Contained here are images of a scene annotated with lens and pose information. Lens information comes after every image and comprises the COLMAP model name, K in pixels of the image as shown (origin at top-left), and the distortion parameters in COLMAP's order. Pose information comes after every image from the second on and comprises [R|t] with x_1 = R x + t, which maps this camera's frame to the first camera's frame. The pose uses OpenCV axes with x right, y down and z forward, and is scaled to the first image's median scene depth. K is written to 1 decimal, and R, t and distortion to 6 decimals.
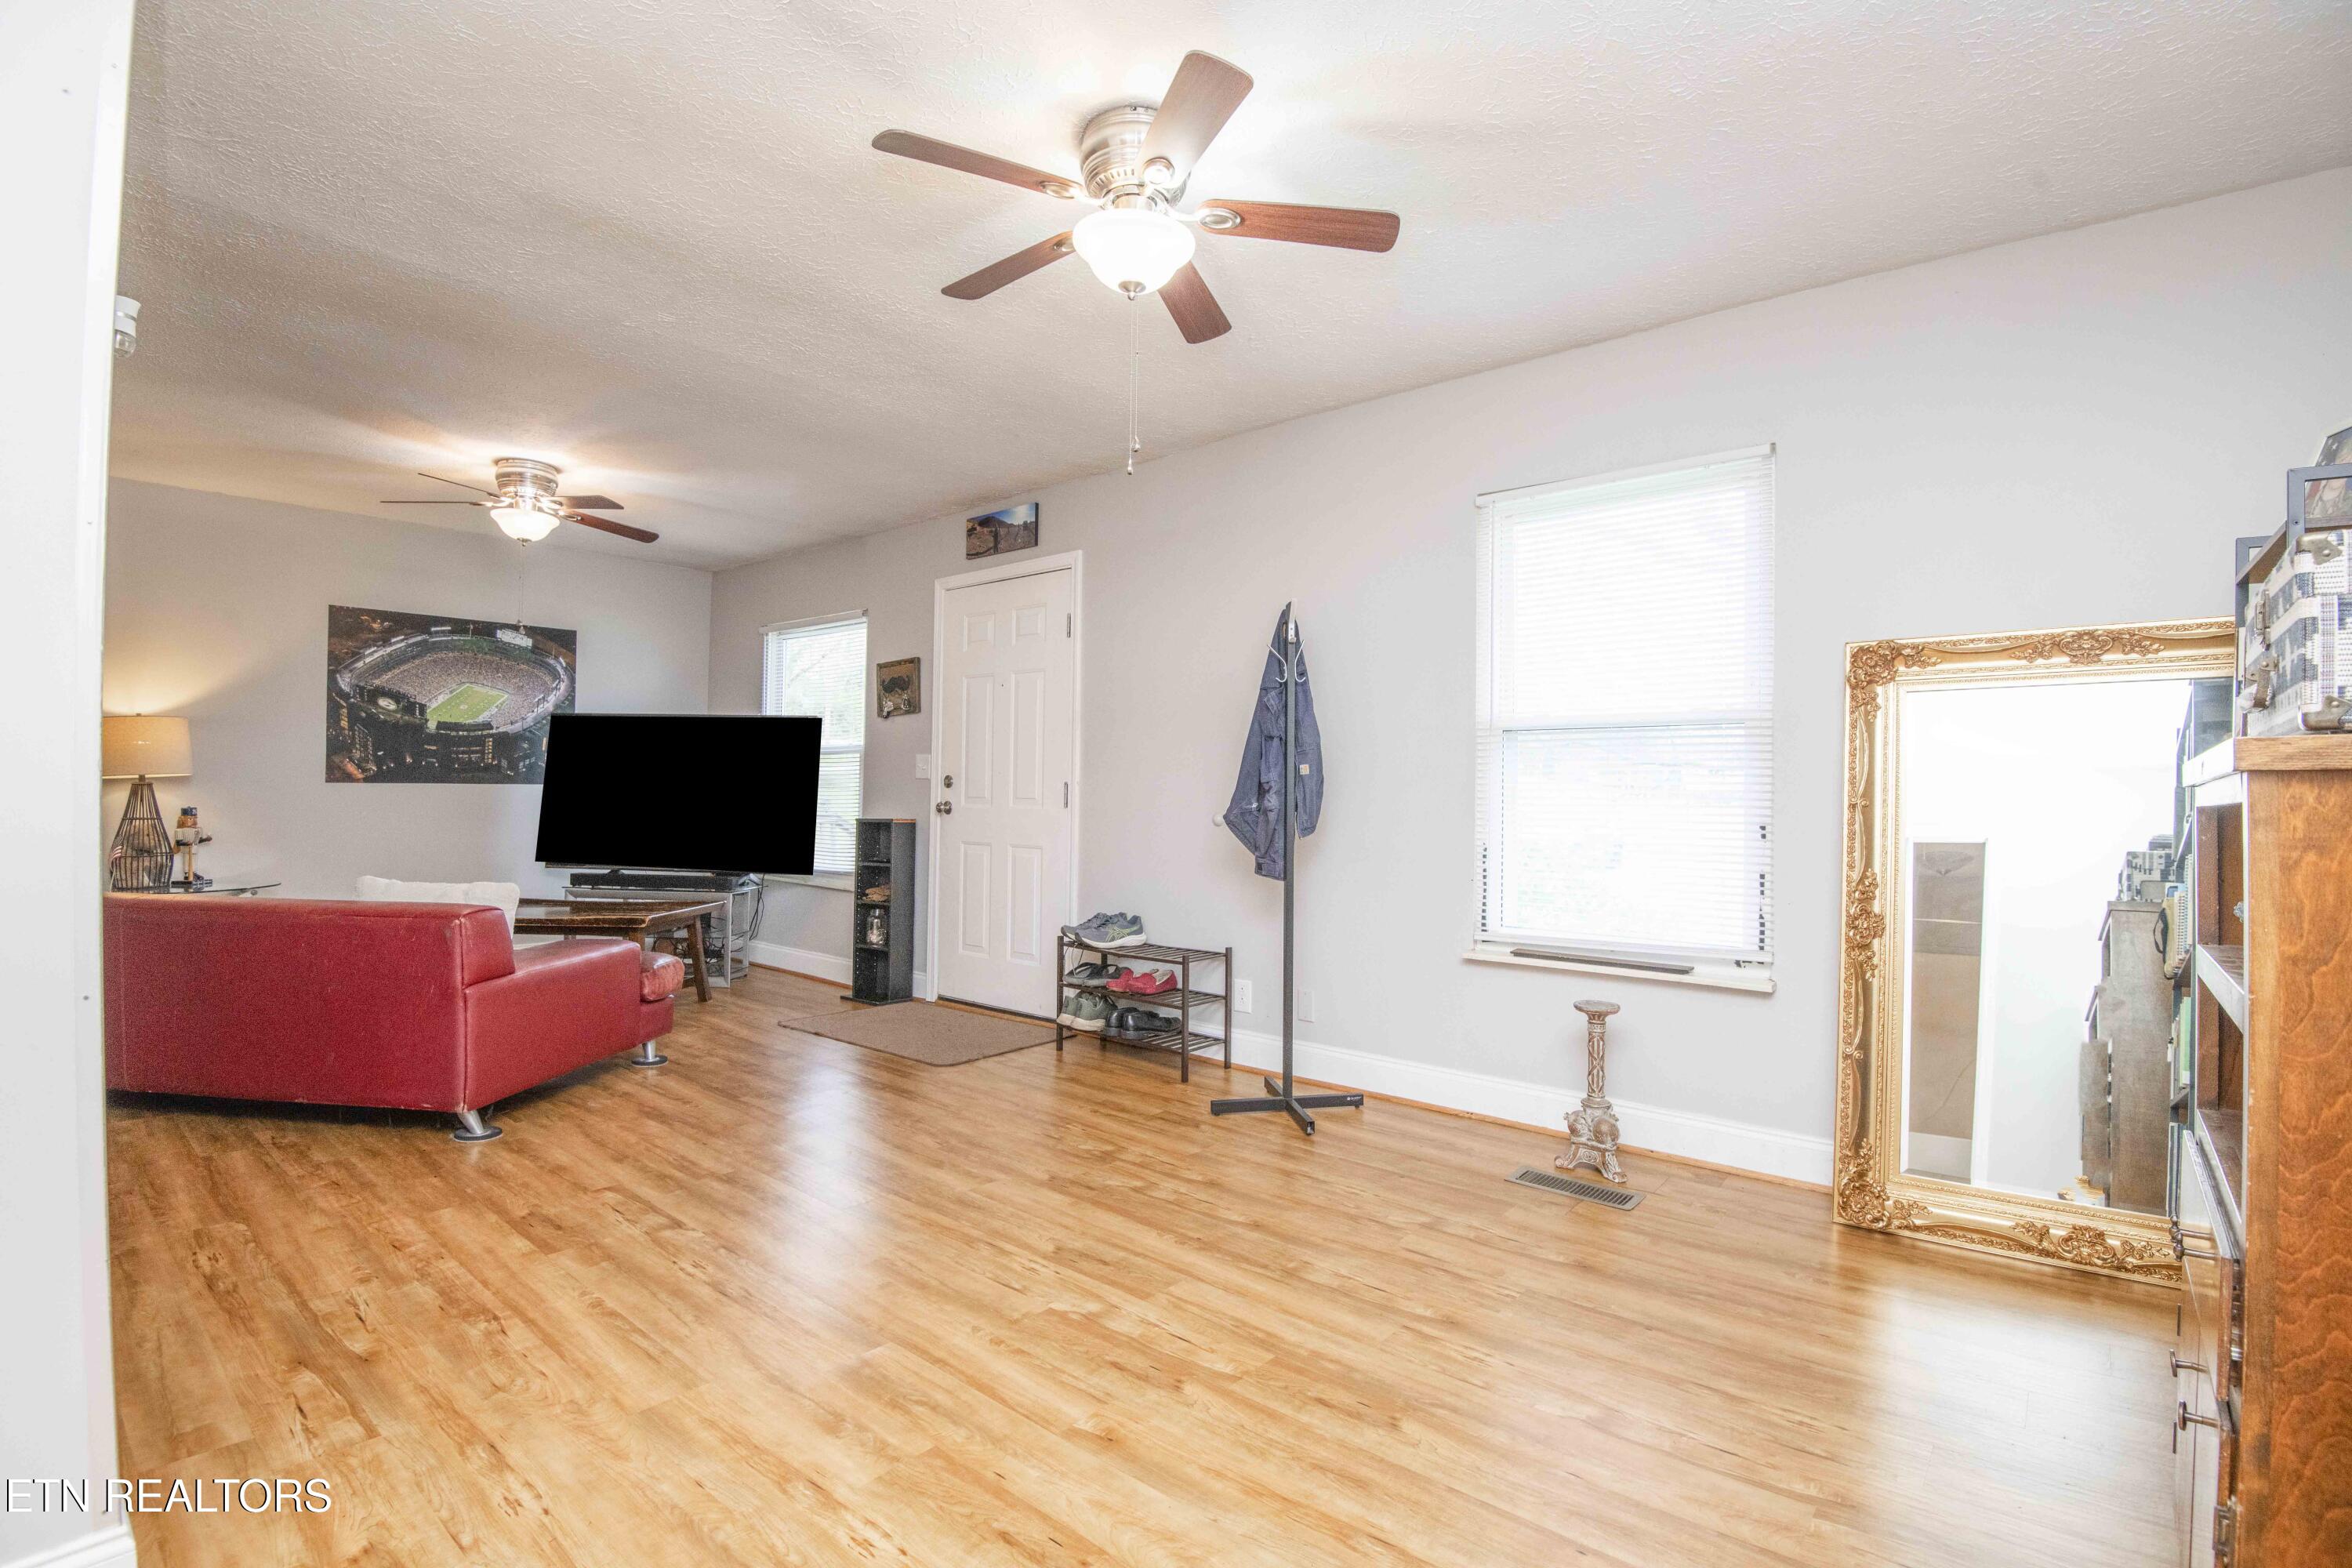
lens RADIAL K [[1081.7, 0, 1172.0], [0, 1081.7, 779.8], [0, 0, 1]] dist [-0.008659, -0.016569]
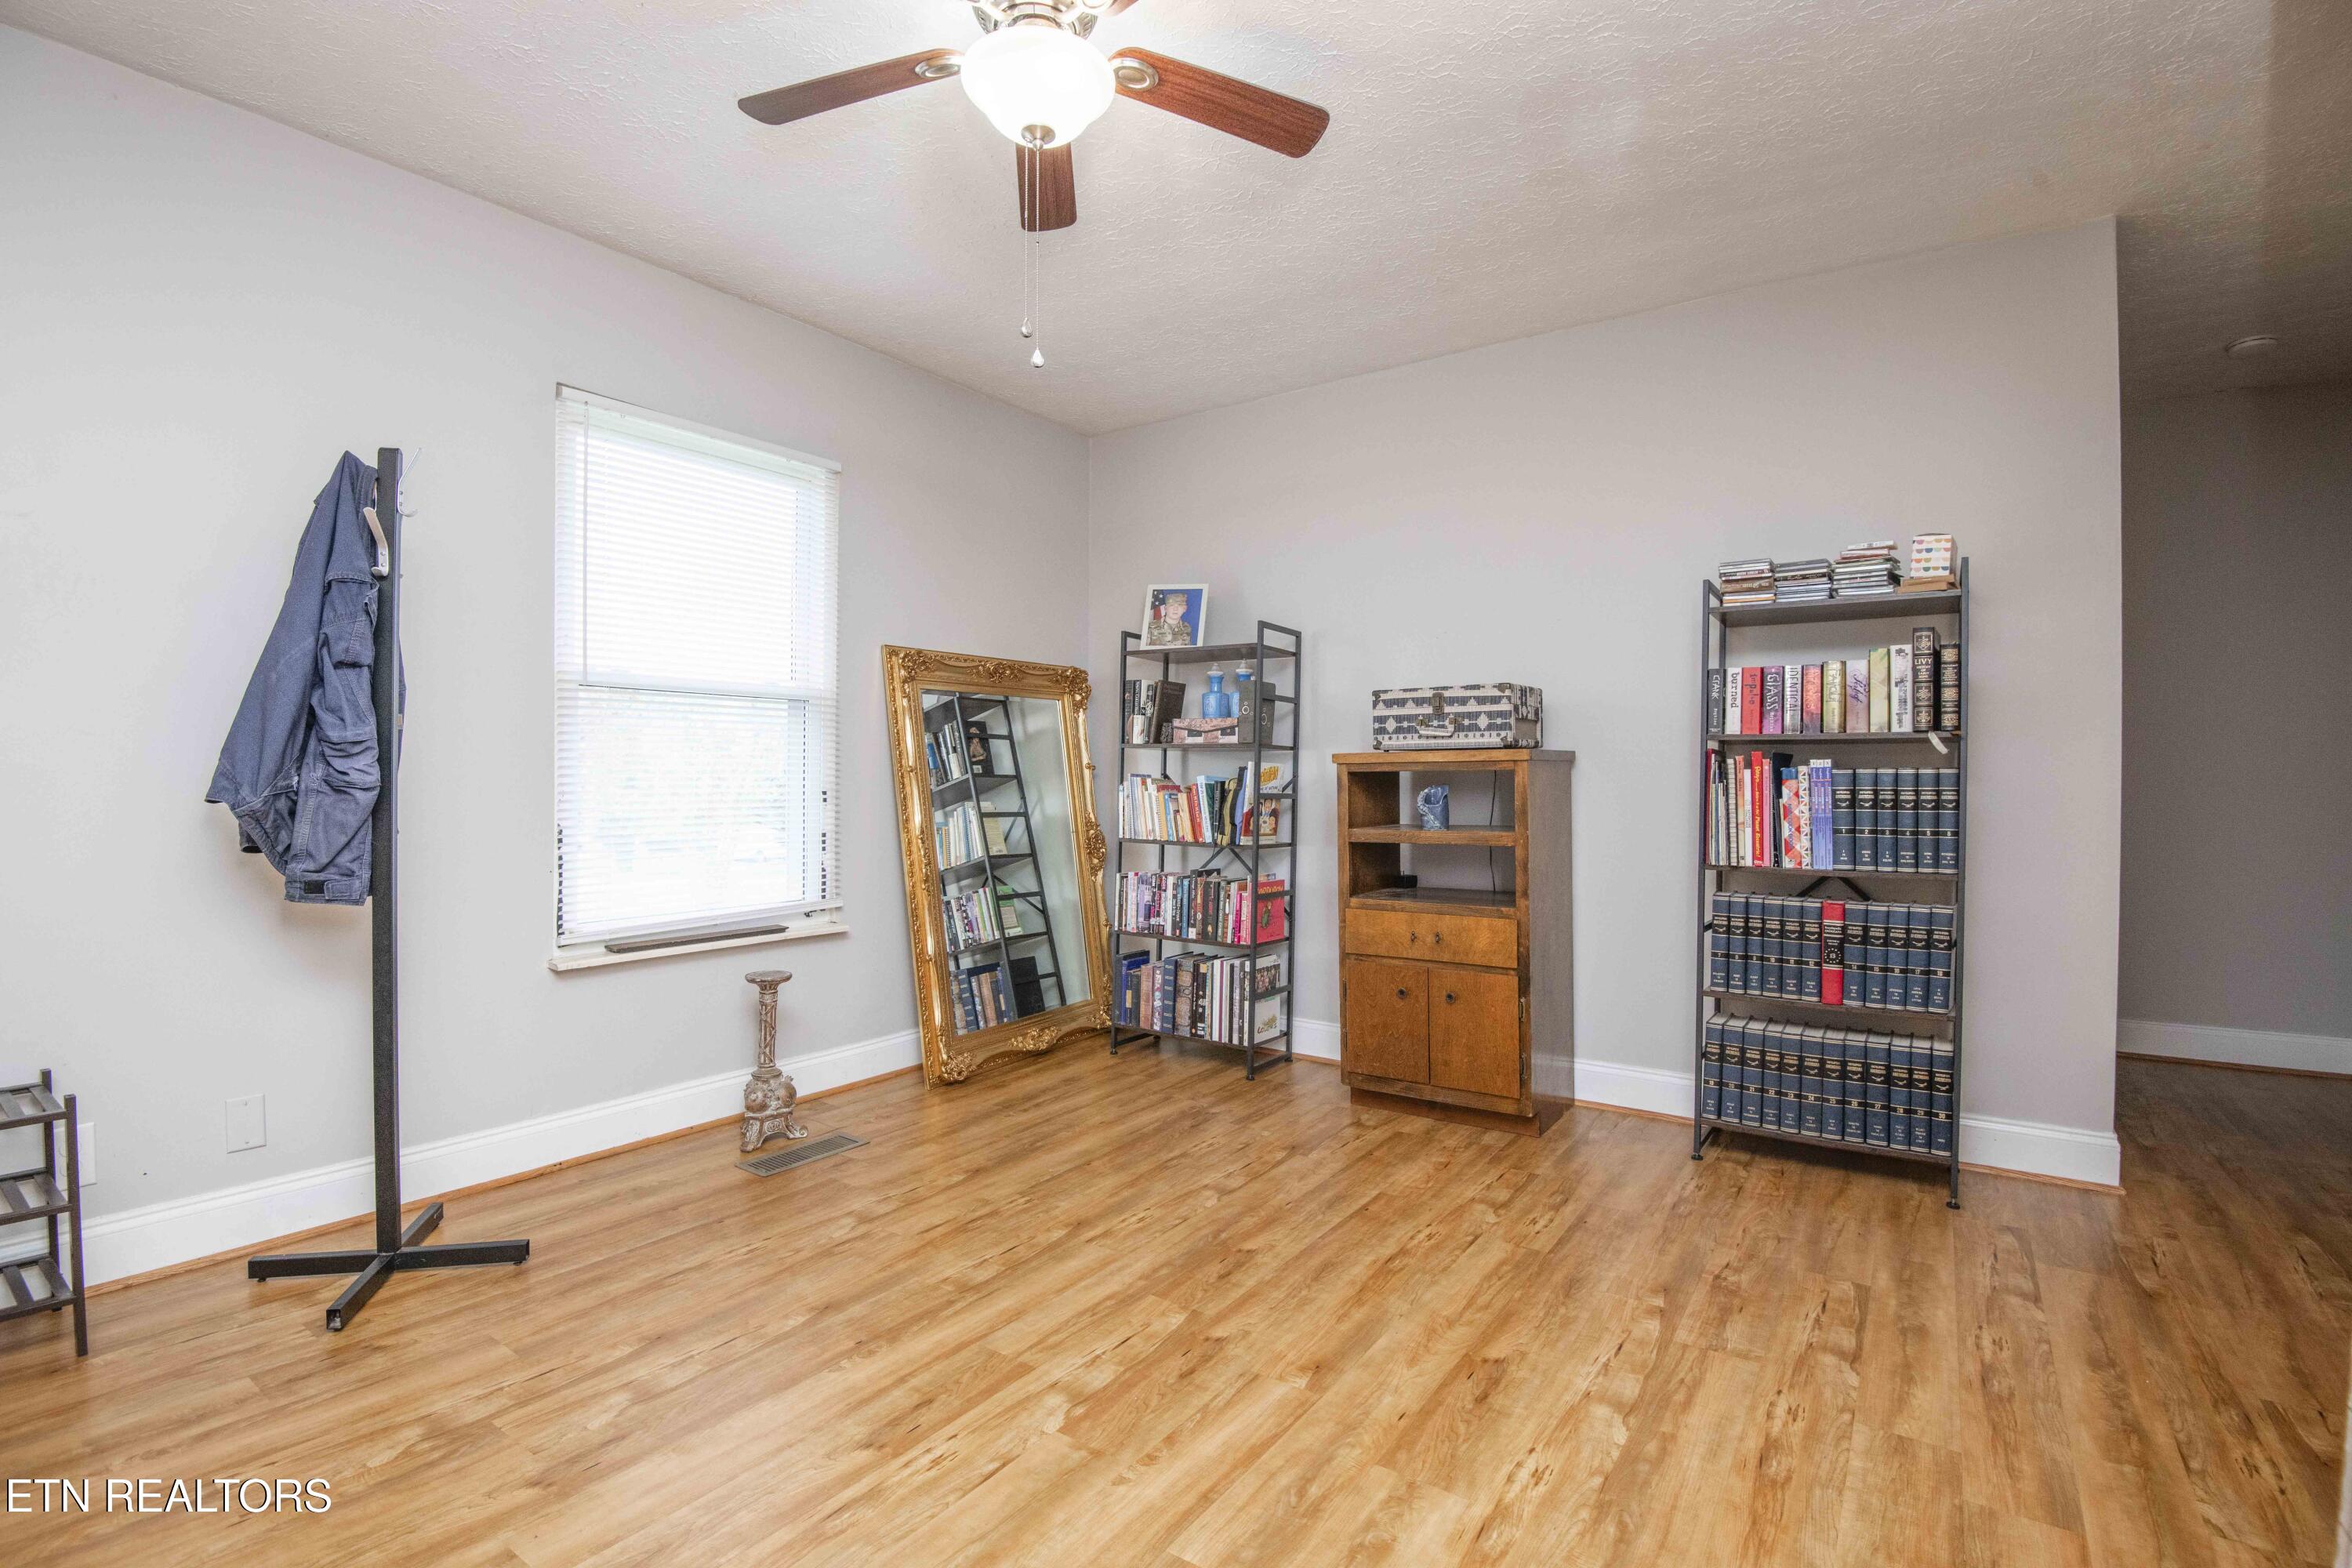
lens RADIAL K [[1087.0, 0, 1184.2], [0, 1087.0, 781.9], [0, 0, 1]] dist [-0.009207, -0.021500]
pose [[-0.099339, -0.014464, 0.994949, -0.365301], [-0.018472, 0.999749, 0.012690, 0.005700], [-0.994882, -0.017118, -0.099581, 0.410882]]
